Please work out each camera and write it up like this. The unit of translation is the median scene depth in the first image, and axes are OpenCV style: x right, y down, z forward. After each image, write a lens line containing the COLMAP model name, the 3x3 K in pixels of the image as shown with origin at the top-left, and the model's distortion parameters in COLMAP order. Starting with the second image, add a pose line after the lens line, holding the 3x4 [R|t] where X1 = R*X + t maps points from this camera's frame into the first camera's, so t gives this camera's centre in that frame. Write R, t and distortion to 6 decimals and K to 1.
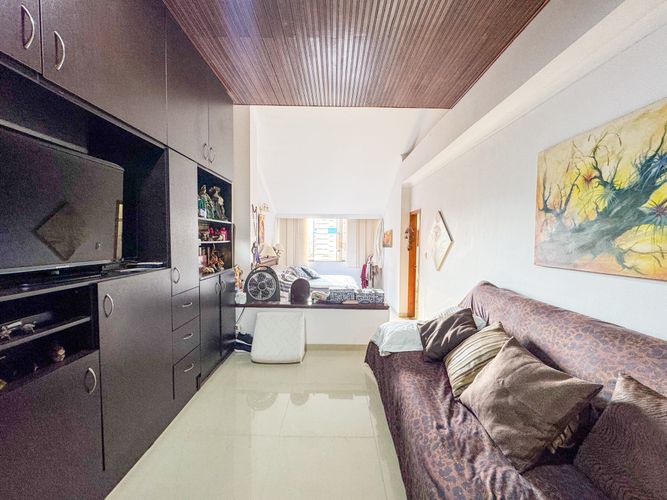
lens RADIAL K [[269.5, 0, 333.3], [0, 269.5, 250.8], [0, 0, 1]] dist [-0.000301, -0.000455]
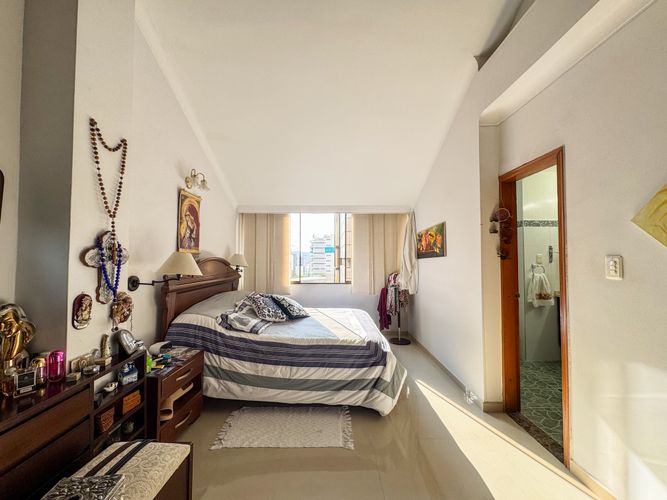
lens RADIAL K [[269.5, 0, 336.5], [0, 269.5, 249.1], [0, 0, 1]] dist [-0.000301, -0.000455]
pose [[0.999717, -0.008687, 0.022160, -0.002608], [0.010440, 0.996718, -0.080272, 0.011136], [-0.021390, 0.080481, 0.996527, 0.408950]]
